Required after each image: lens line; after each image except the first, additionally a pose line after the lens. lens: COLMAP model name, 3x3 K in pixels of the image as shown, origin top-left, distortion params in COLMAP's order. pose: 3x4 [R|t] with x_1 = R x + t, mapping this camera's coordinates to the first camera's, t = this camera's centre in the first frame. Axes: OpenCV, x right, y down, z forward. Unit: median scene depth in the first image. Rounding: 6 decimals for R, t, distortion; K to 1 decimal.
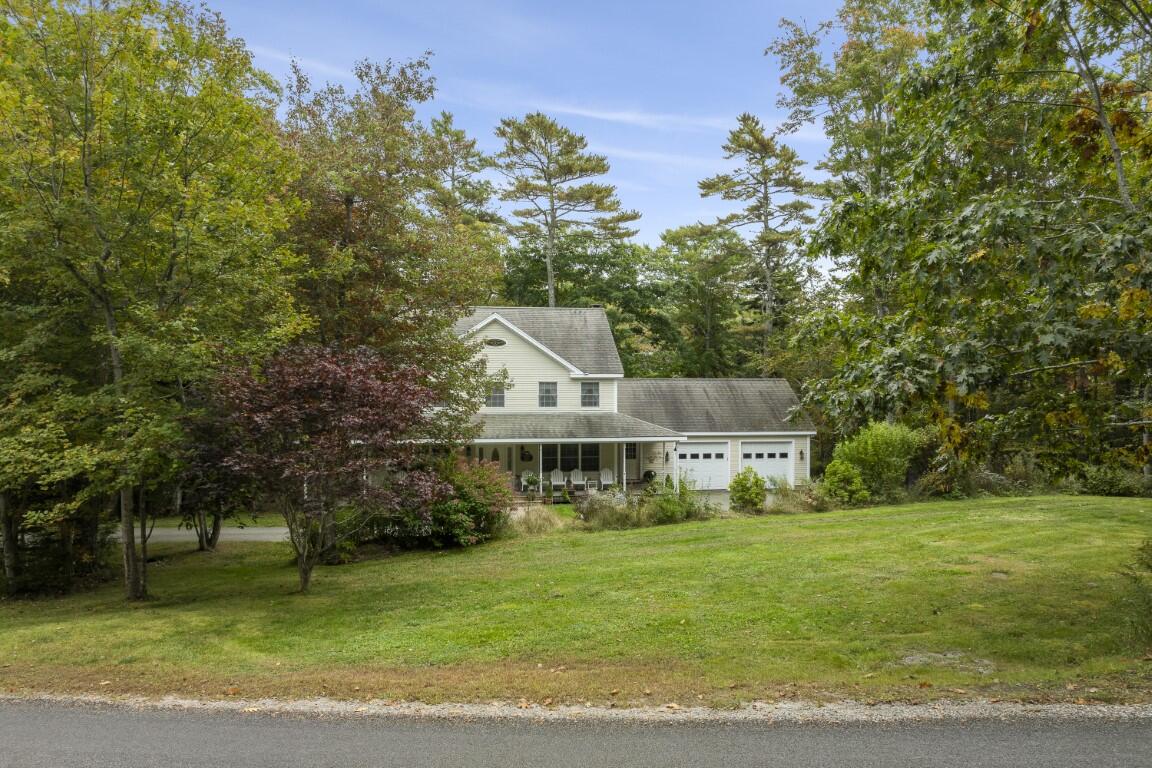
lens RADIAL K [[794.7, 0, 574.8], [0, 794.7, 420.9], [0, 0, 1]] dist [-0.001326, -0.008363]
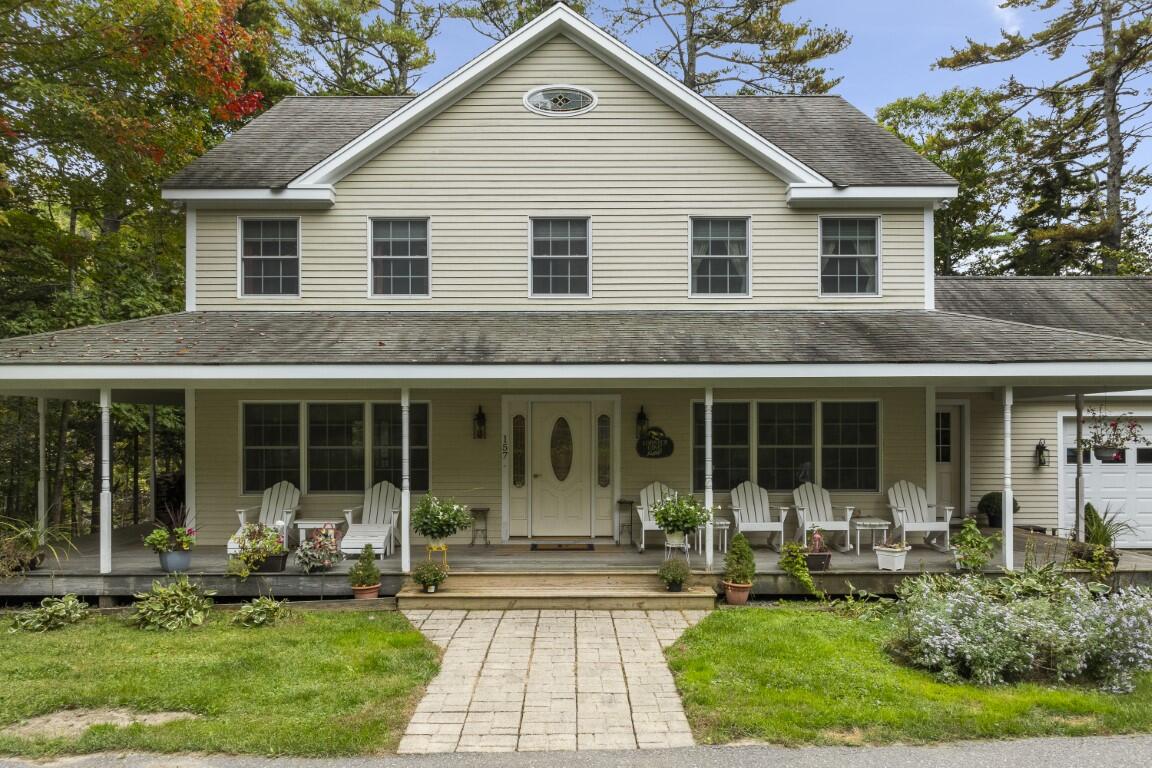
lens RADIAL K [[794.7, 0, 568.3], [0, 794.7, 414.7], [0, 0, 1]] dist [-0.001326, -0.008363]
pose [[0.989262, -0.003306, -0.146116, -0.046467], [-0.004611, 0.998540, -0.053816, 0.049443], [0.146081, 0.053912, 0.987803, 0.647248]]
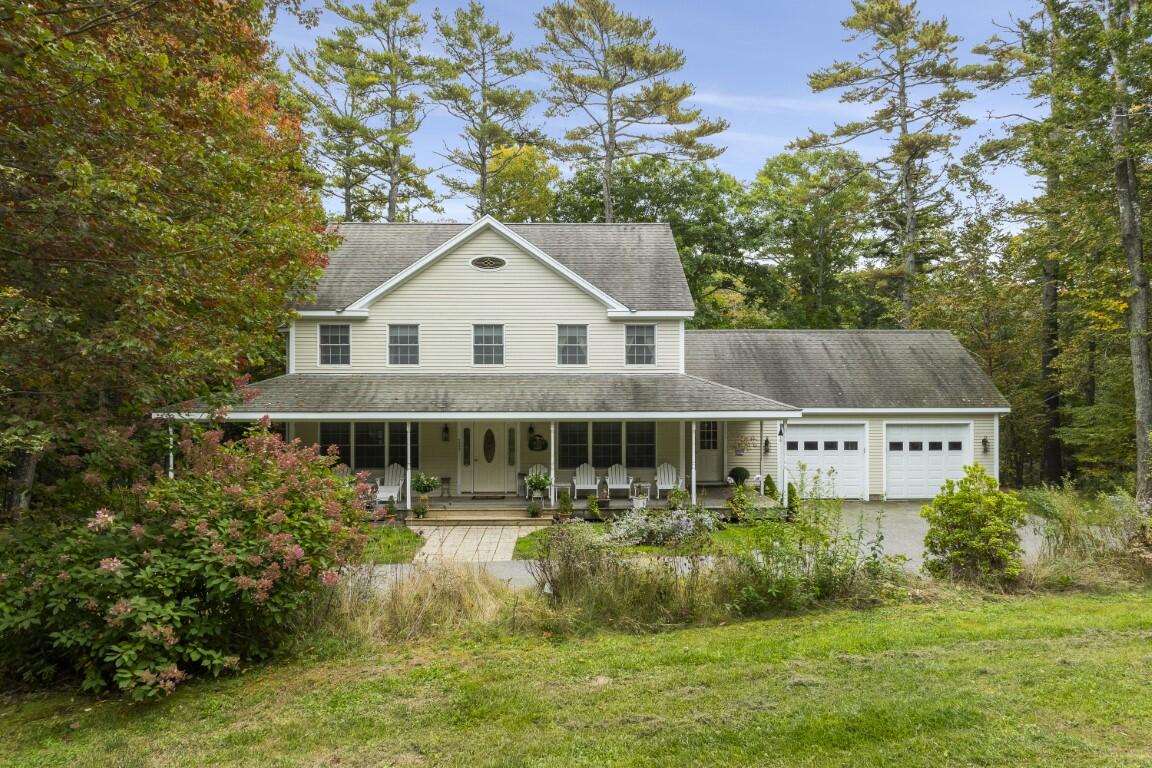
lens RADIAL K [[794.7, 0, 572.4], [0, 794.7, 377.8], [0, 0, 1]] dist [-0.001326, -0.008363]
pose [[0.992405, -0.001027, -0.123012, 0.042184], [-0.004404, 0.999027, -0.043876, 0.020173], [0.122938, 0.044084, 0.991435, 0.365901]]
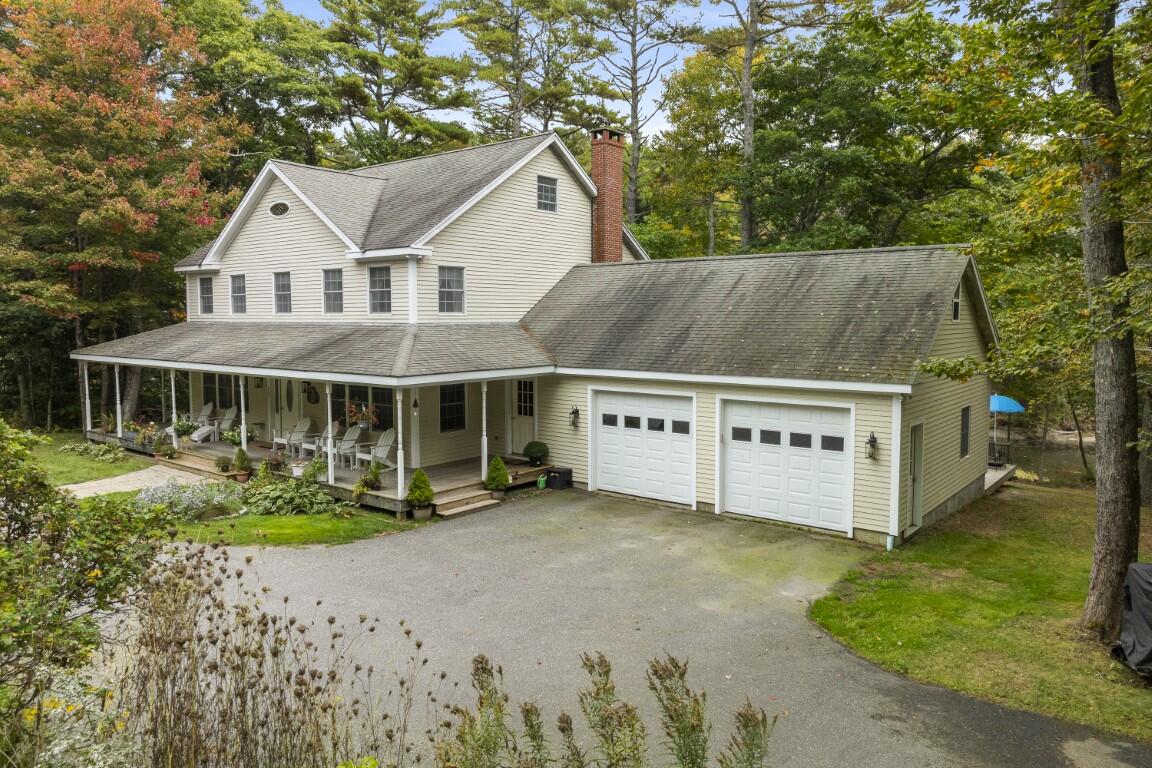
lens RADIAL K [[794.7, 0, 580.8], [0, 794.7, 376.2], [0, 0, 1]] dist [-0.001326, -0.008363]
pose [[0.688610, 0.053840, -0.723130, 0.496913], [-0.029373, 0.998492, 0.046371, -0.003234], [0.724537, -0.010691, 0.689153, 0.708005]]
